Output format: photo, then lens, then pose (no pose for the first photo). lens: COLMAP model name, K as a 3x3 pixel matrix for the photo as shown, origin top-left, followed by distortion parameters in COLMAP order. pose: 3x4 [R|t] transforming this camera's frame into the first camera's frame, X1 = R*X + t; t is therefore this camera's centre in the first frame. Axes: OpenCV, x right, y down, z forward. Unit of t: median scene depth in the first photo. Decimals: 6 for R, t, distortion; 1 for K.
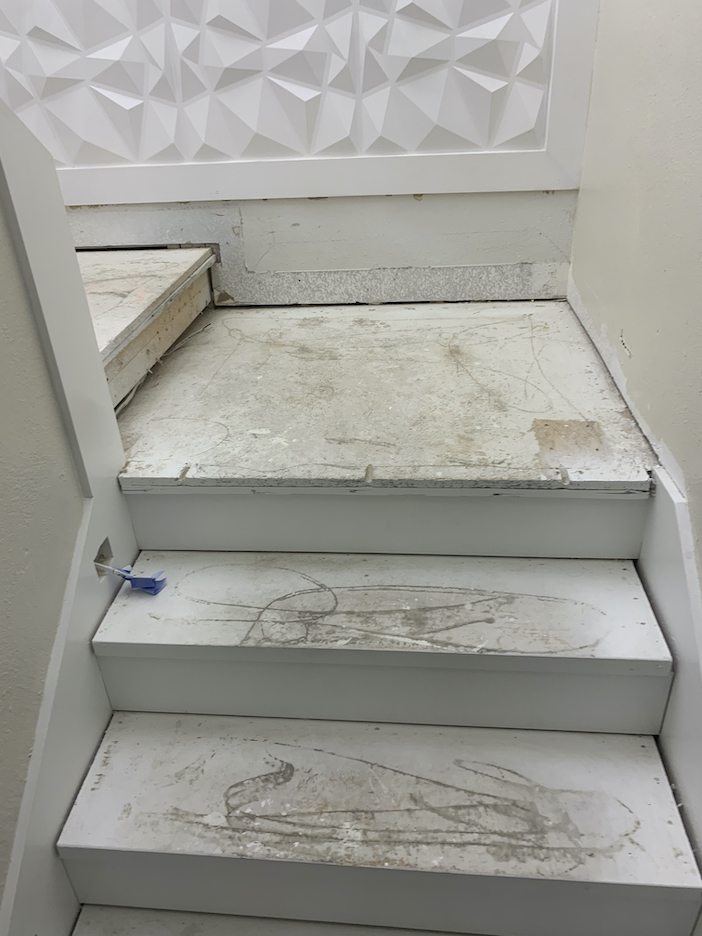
lens RADIAL K [[706.5, 0, 336.7], [0, 706.5, 468.1], [0, 0, 1]] dist [0.009115, -0.056922]
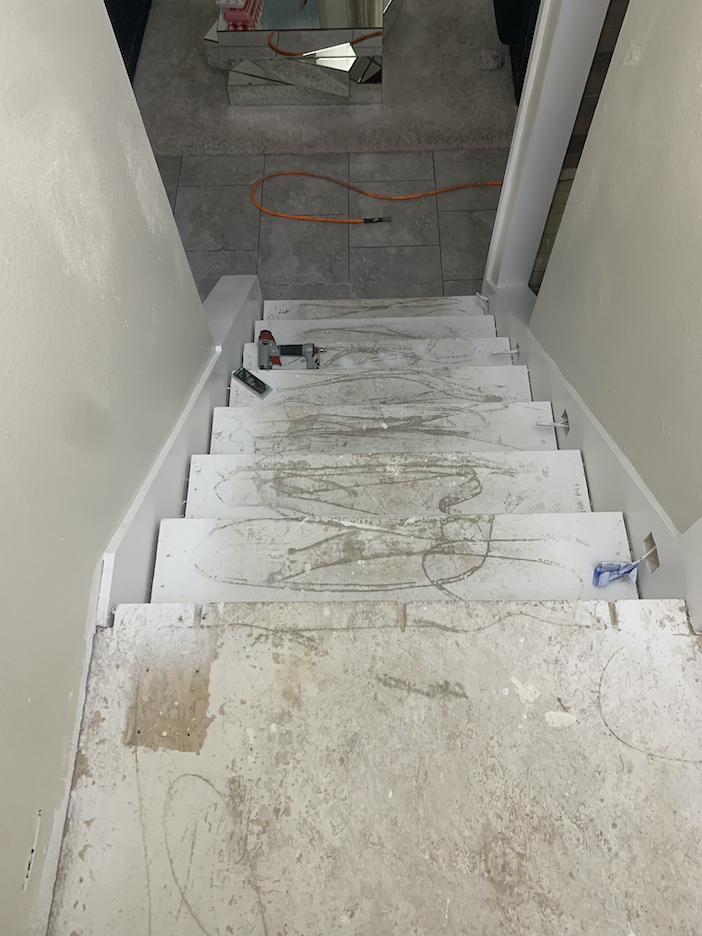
lens RADIAL K [[706.5, 0, 336.7], [0, 706.5, 468.1], [0, 0, 1]] dist [0.009115, -0.056922]
pose [[-0.989722, 0.136320, 0.043211, 0.070664], [0.037862, -0.041590, 0.998417, -0.989771], [0.137901, 0.989791, 0.036002, 0.840310]]
